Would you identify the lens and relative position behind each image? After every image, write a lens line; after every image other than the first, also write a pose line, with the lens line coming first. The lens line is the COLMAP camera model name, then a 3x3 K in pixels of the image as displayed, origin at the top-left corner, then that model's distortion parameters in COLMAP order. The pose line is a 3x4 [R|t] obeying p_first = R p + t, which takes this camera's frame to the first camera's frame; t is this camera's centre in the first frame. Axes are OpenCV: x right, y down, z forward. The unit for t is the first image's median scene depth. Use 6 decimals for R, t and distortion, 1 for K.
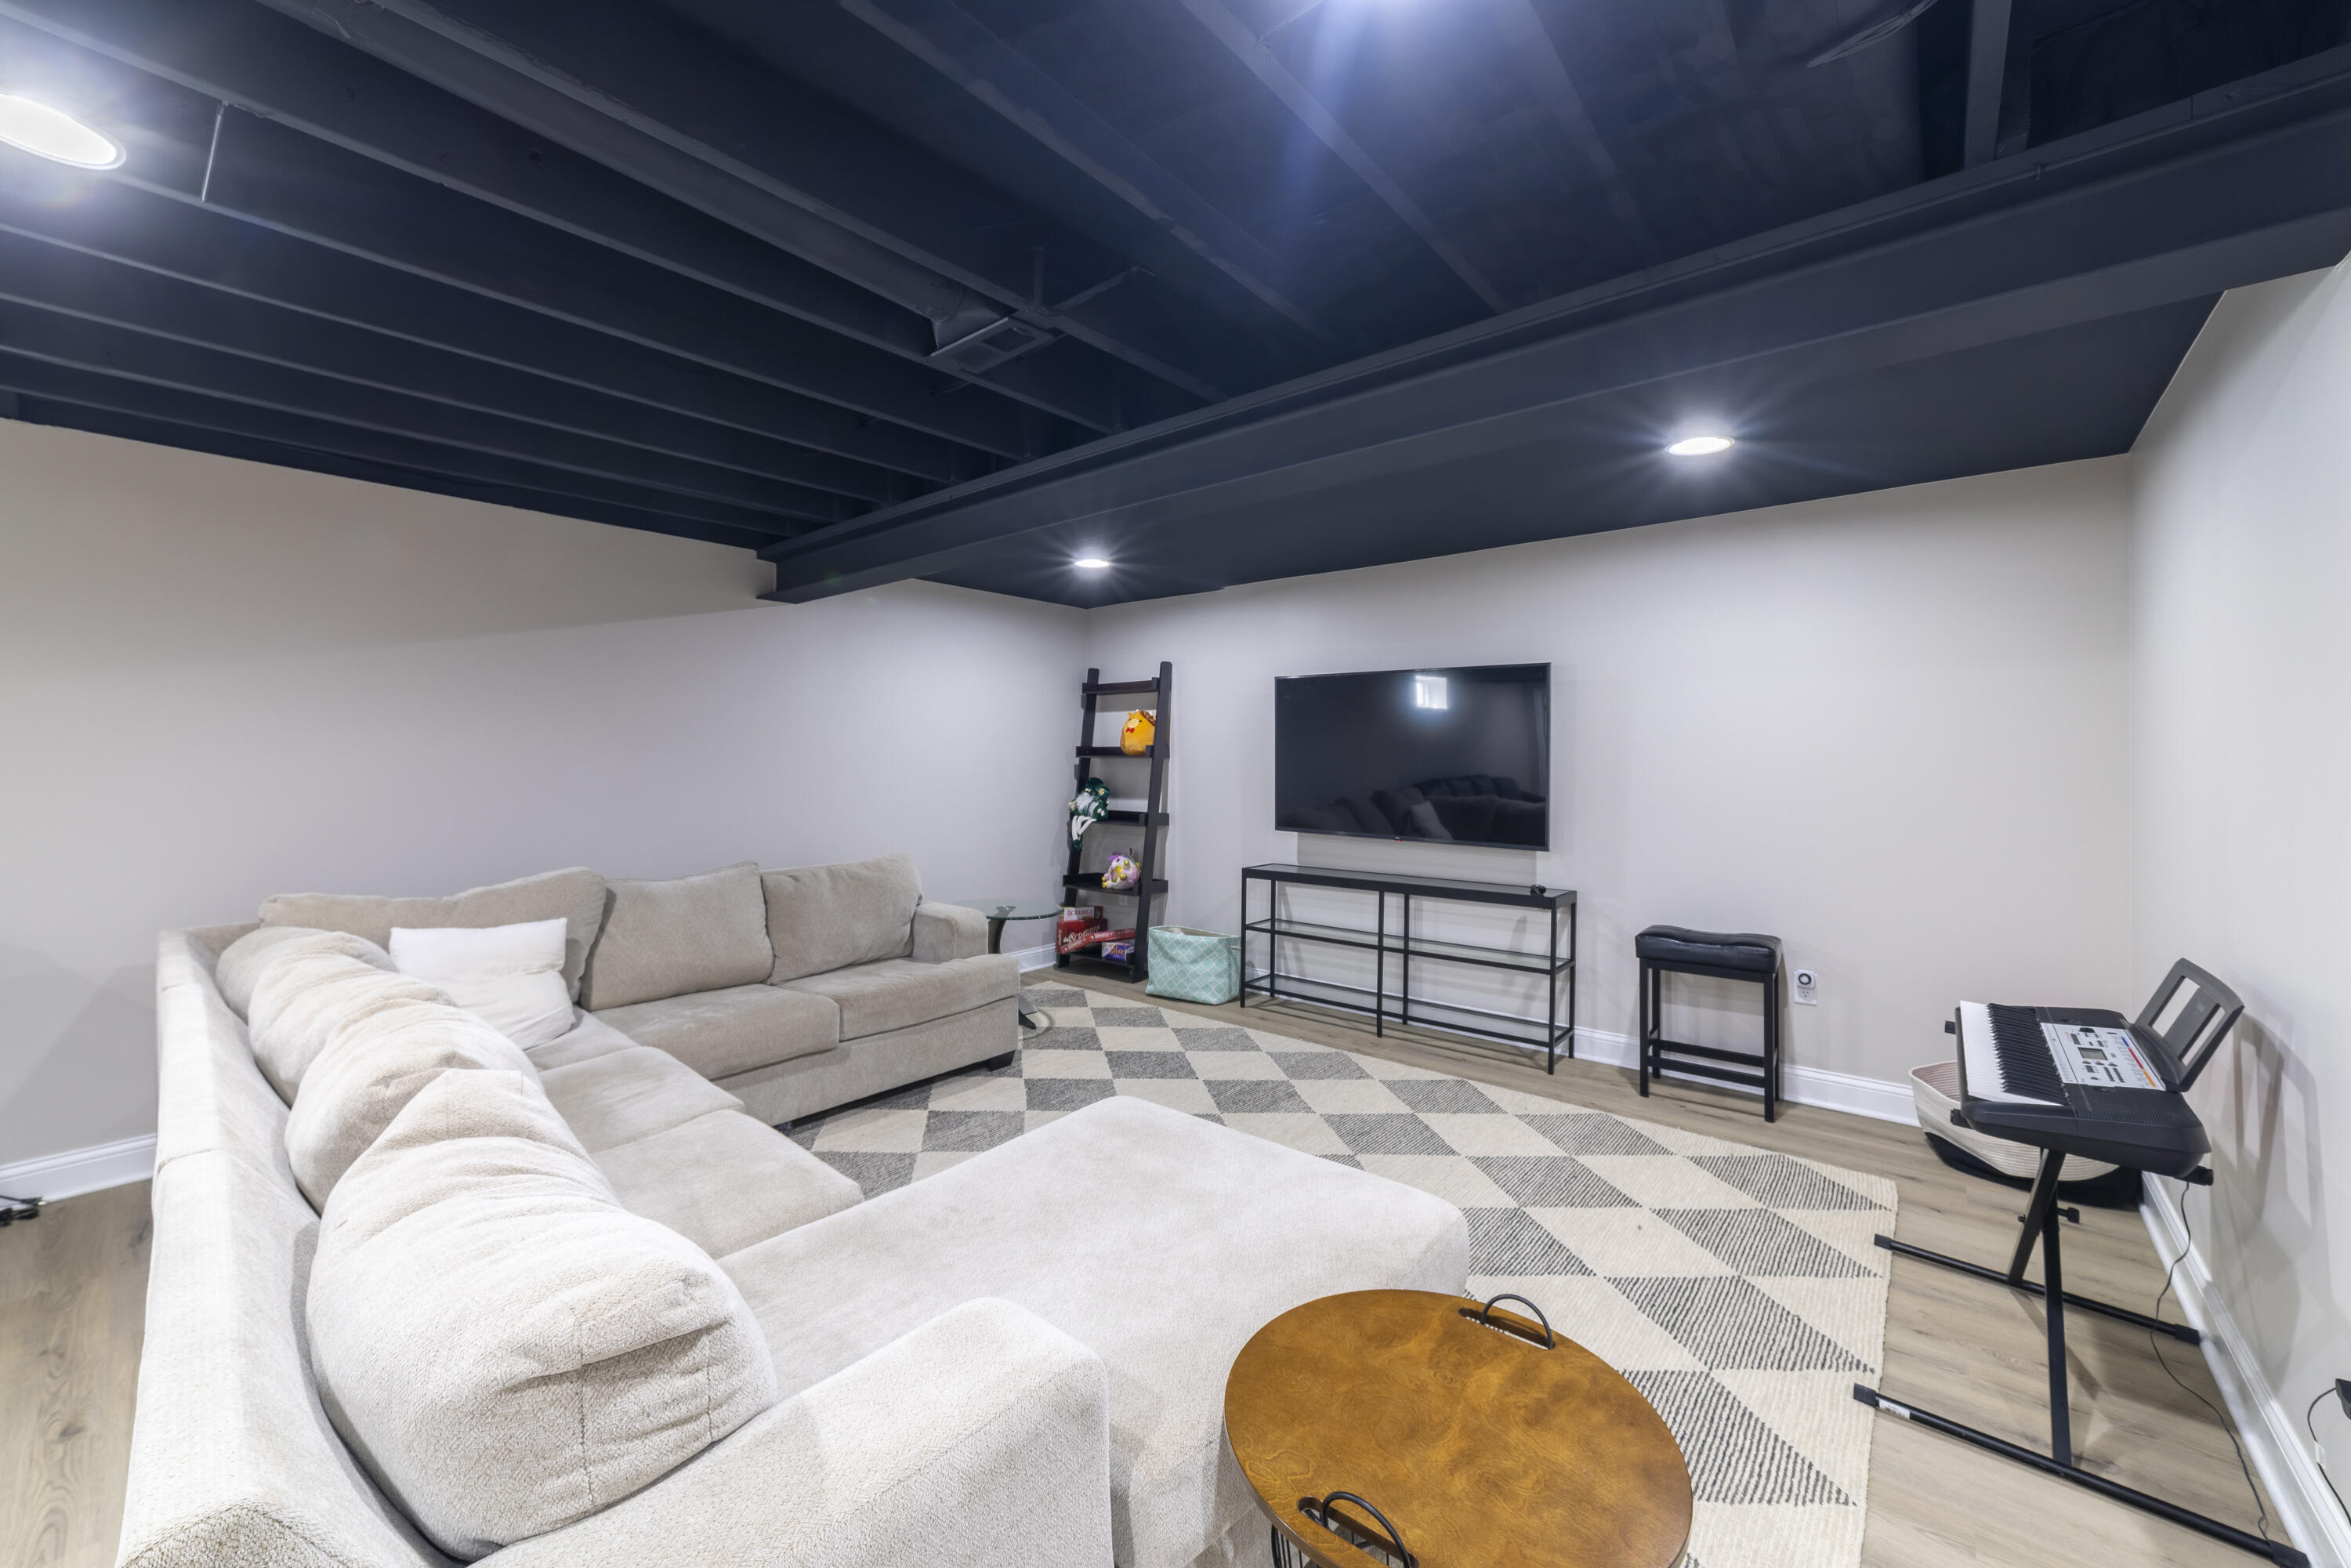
lens RADIAL K [[905.9, 0, 1168.5], [0, 905.9, 756.6], [0, 0, 1]] dist [-0.018669, 0.007710]
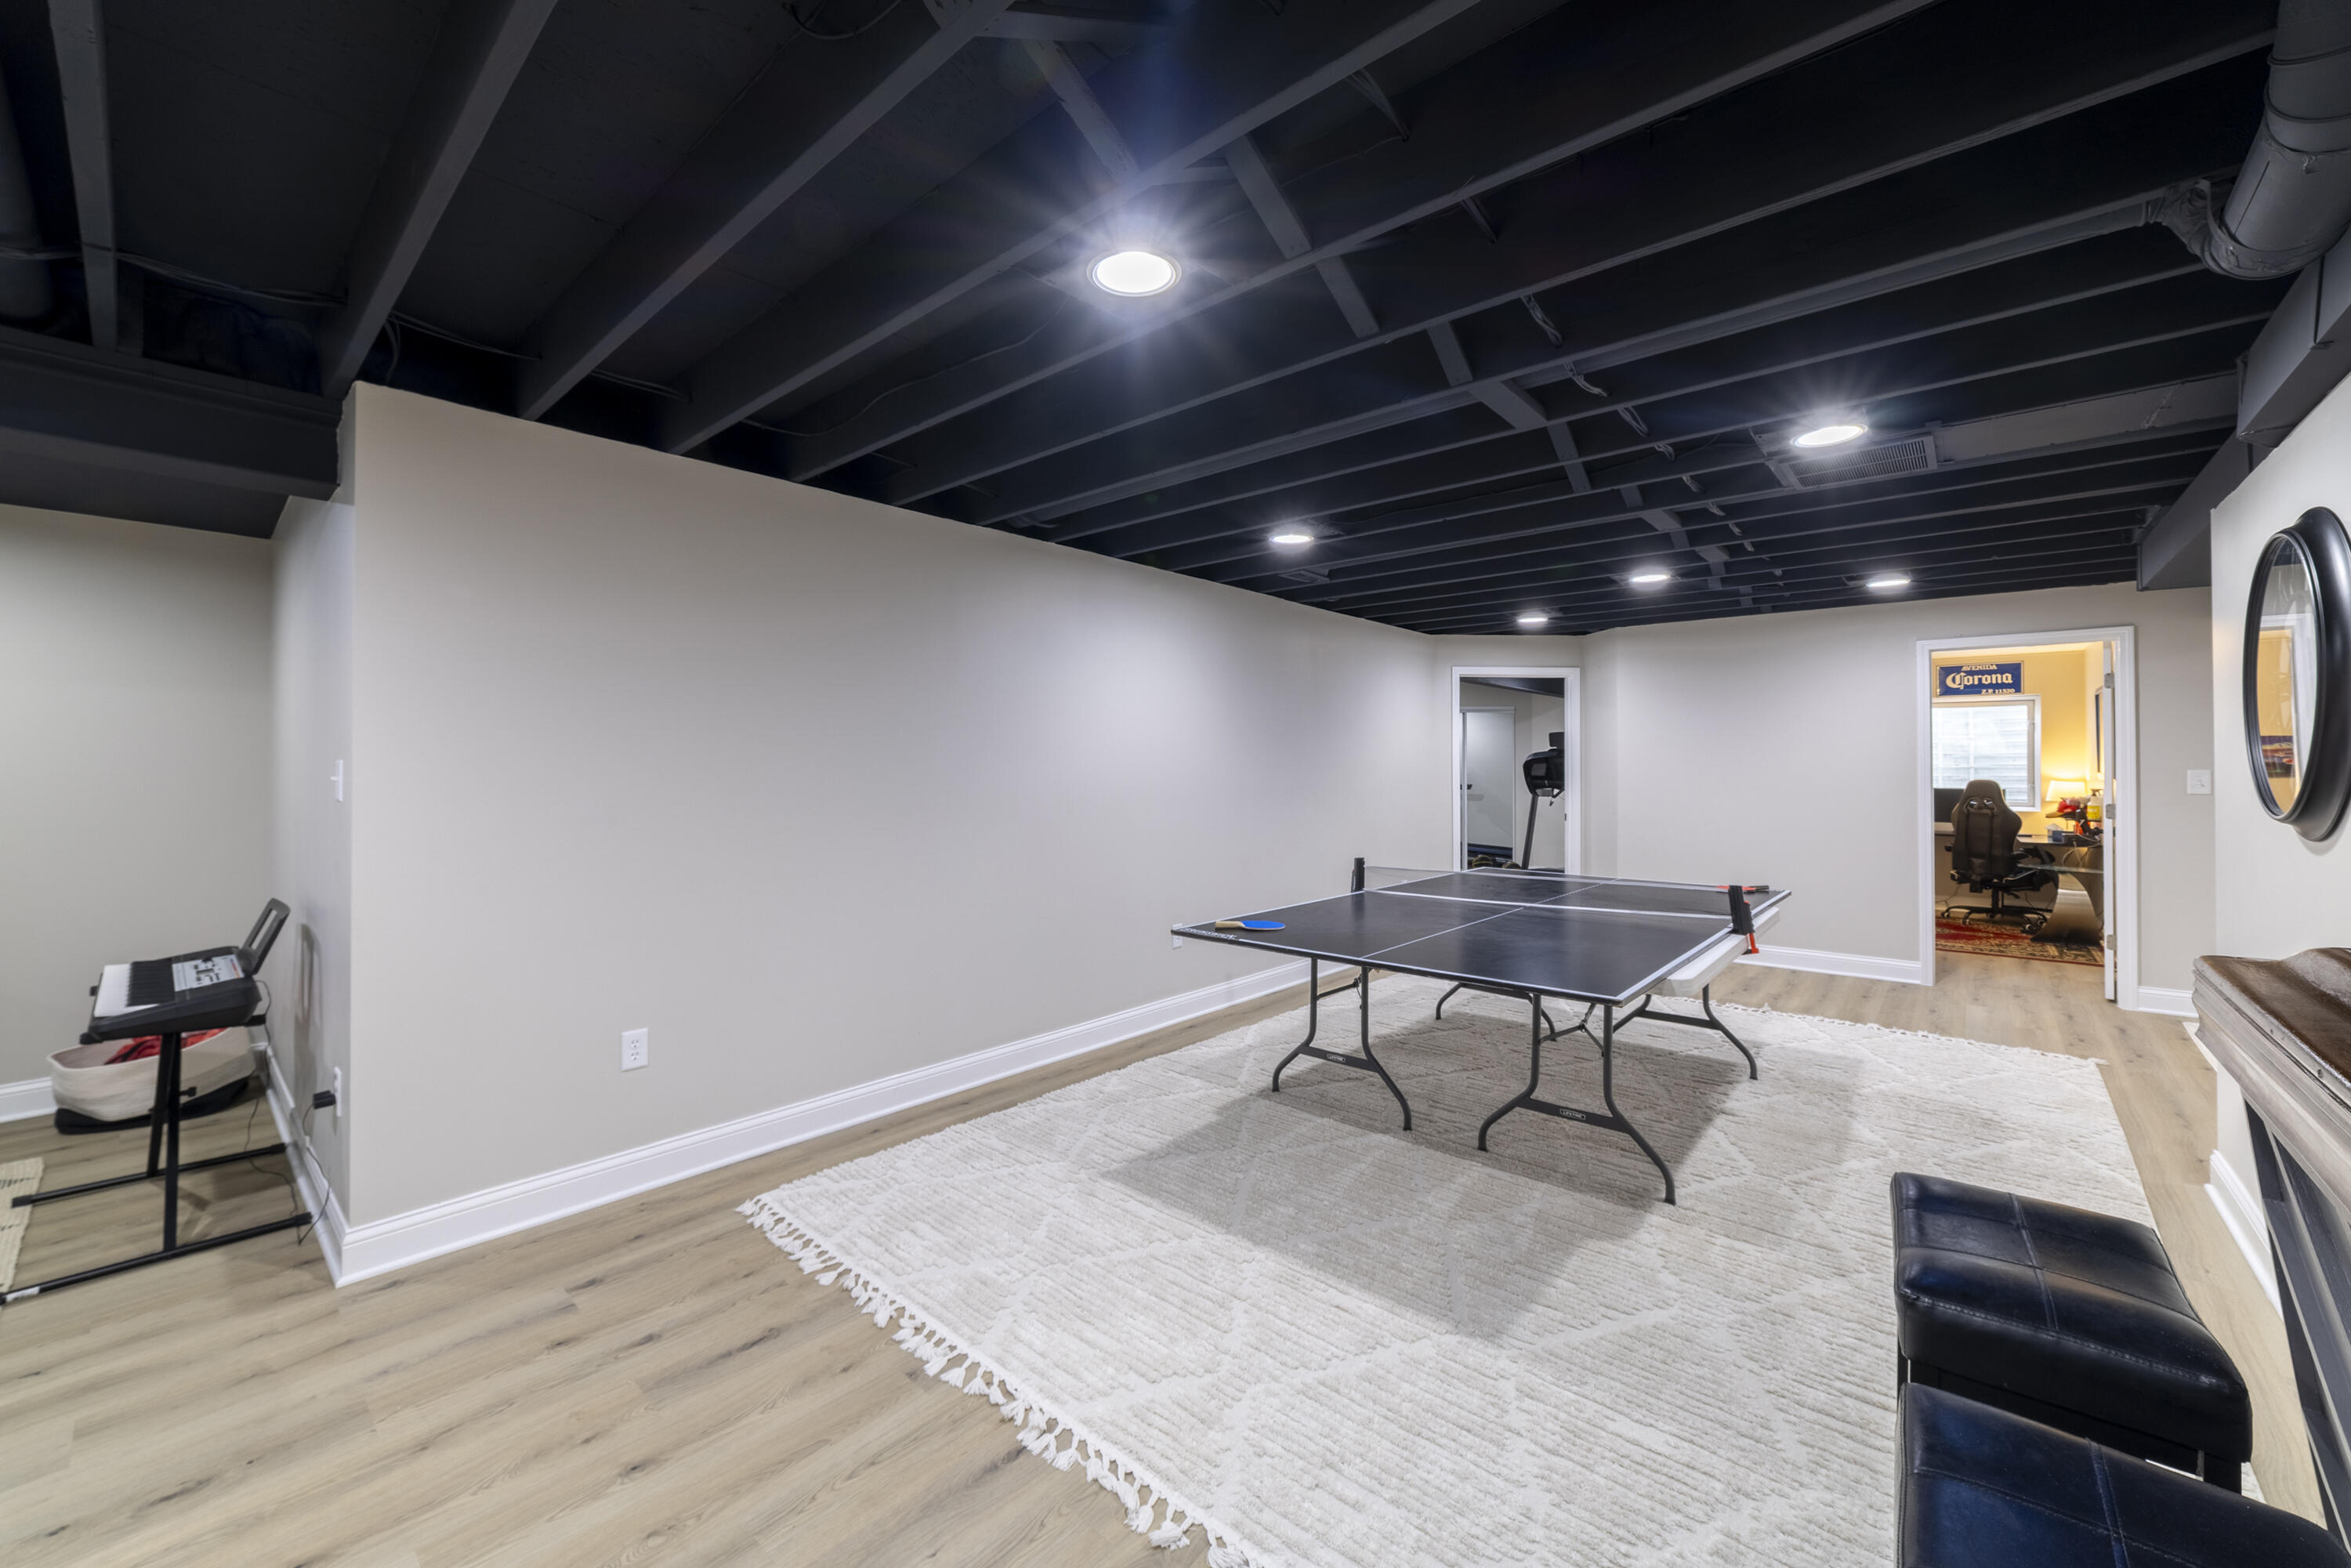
lens RADIAL K [[924.1, 0, 1168.1], [0, 924.1, 748.4], [0, 0, 1]] dist [-0.002056, 0.004885]
pose [[0.027855, 0.010245, 0.999559, -0.413215], [0.010351, 0.999891, -0.010537, -0.000561], [-0.999558, 0.010640, 0.027746, -0.577984]]
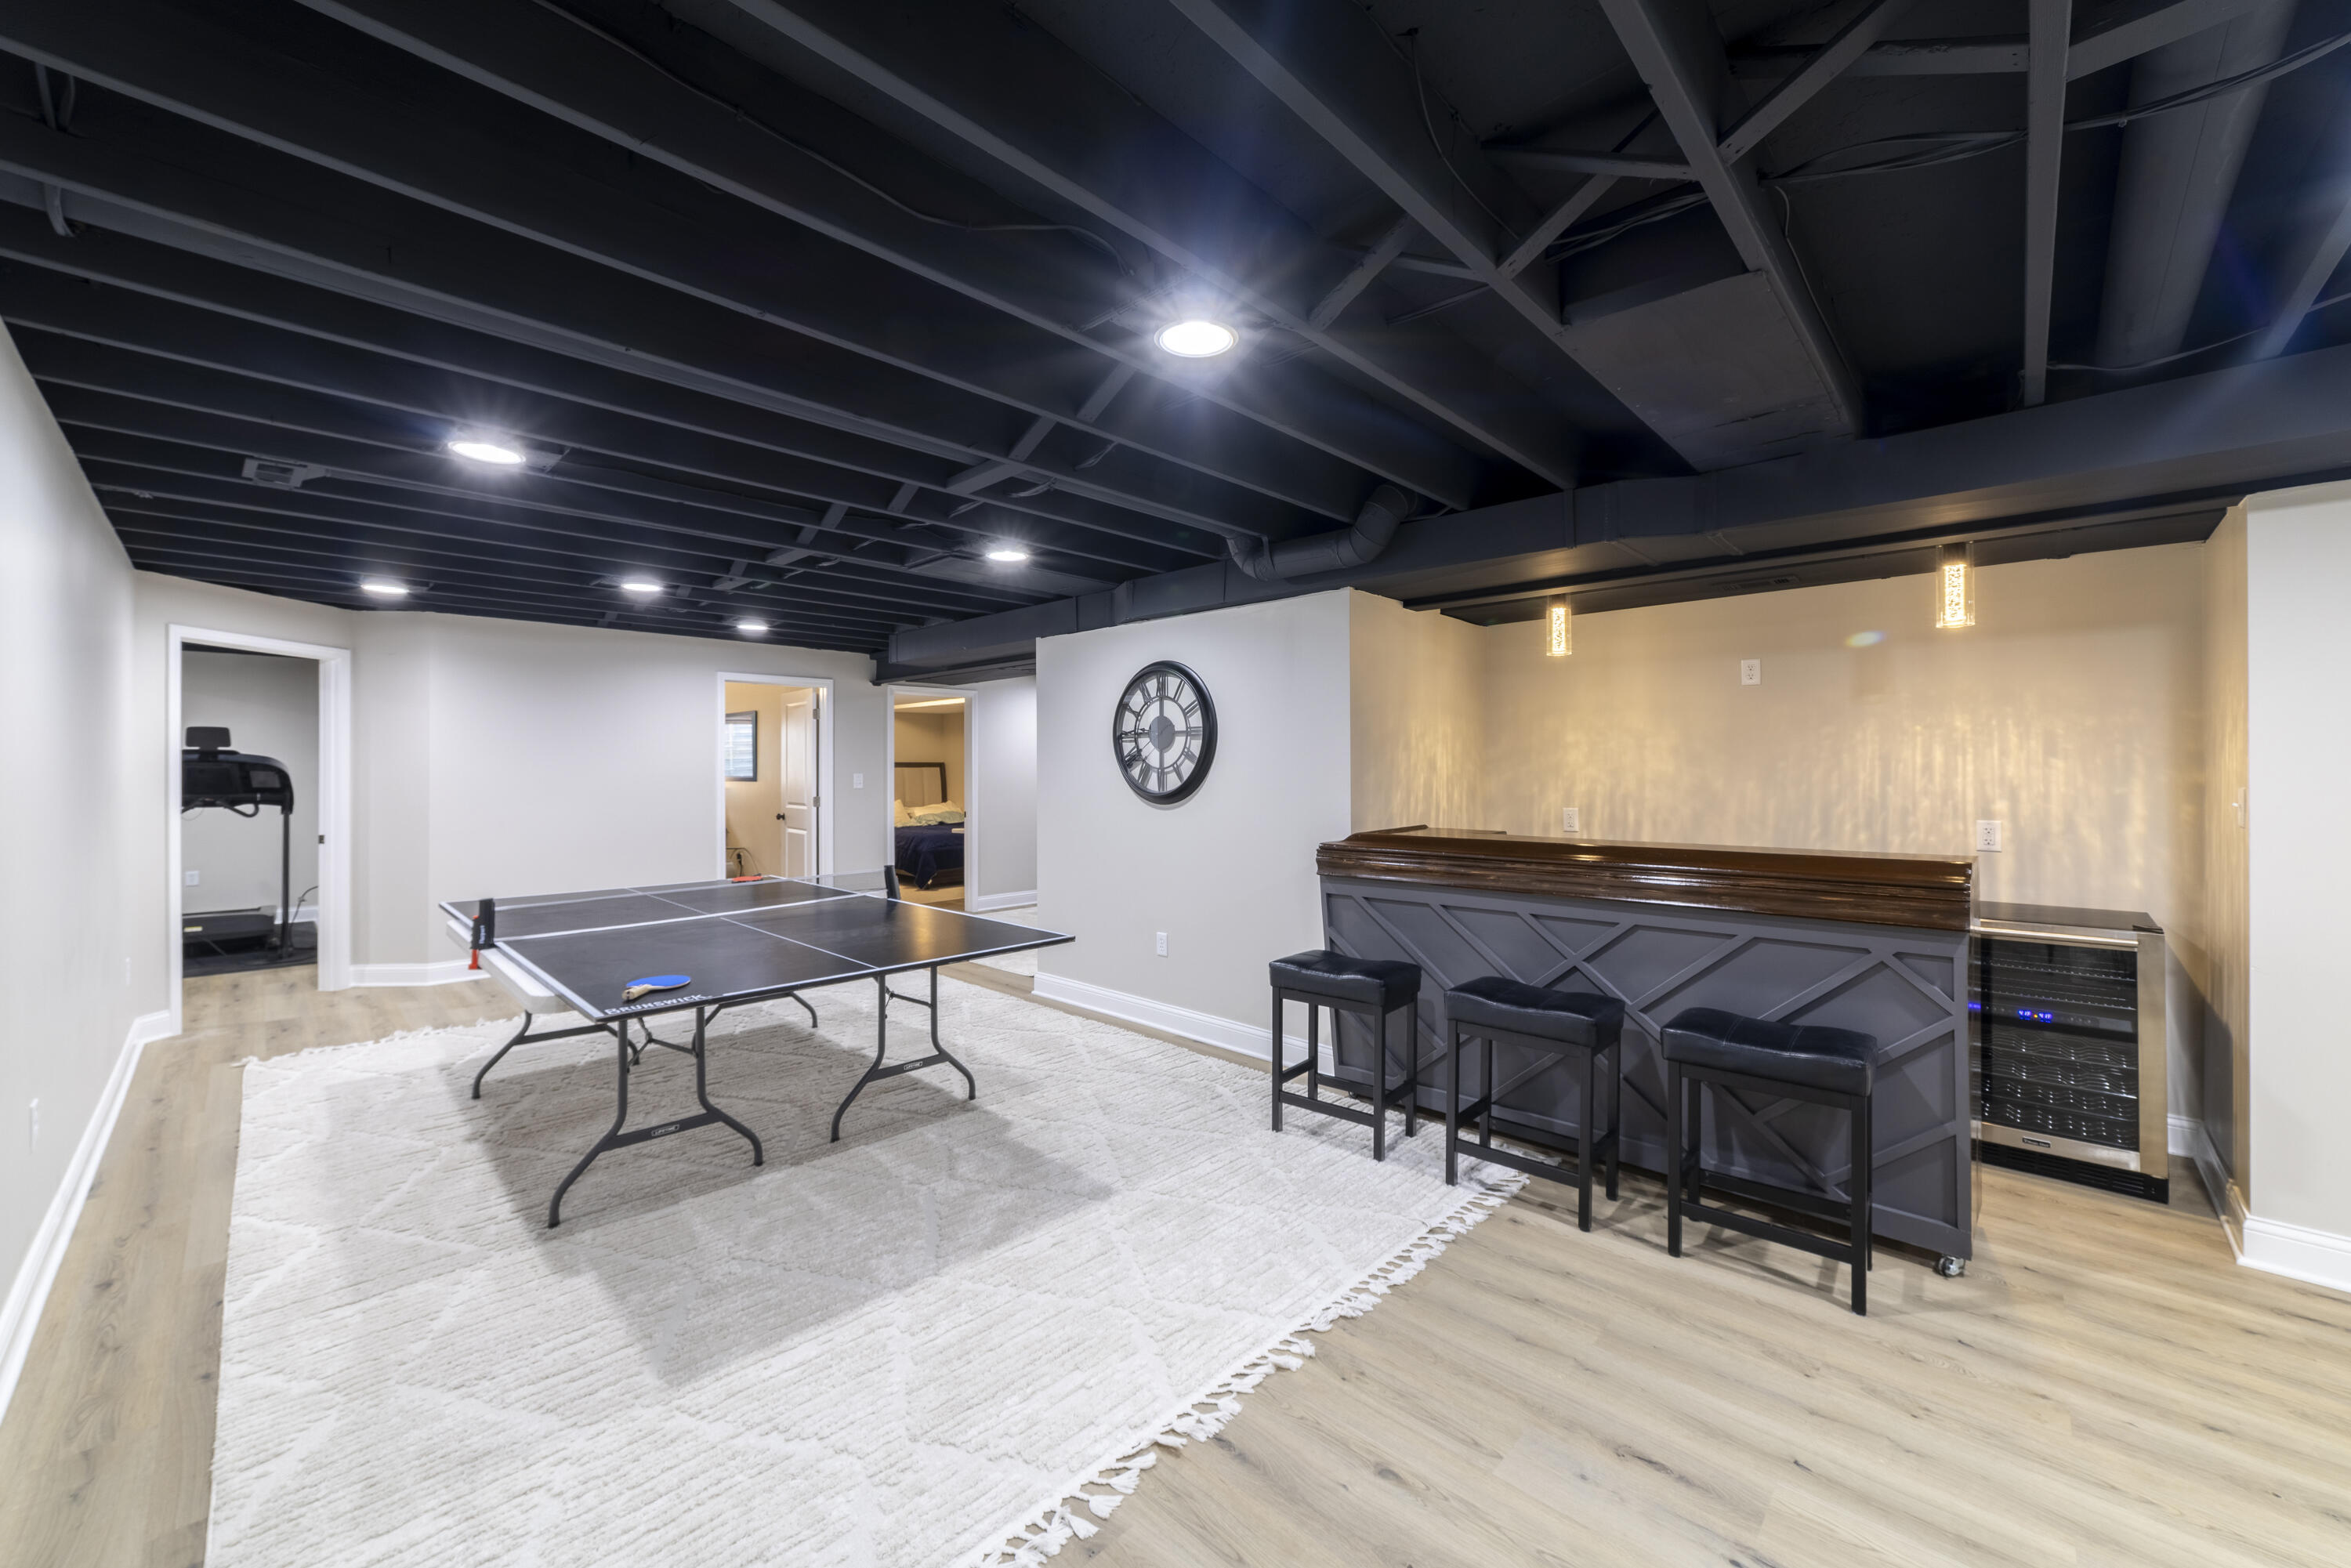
lens RADIAL K [[905.9, 0, 1168.5], [0, 905.9, 756.6], [0, 0, 1]] dist [-0.018669, 0.007710]
pose [[-0.997212, -0.003465, 0.074543, 0.518536], [-0.003624, 0.999991, -0.002000, -0.011130], [-0.074536, -0.002265, -0.997216, 0.555464]]
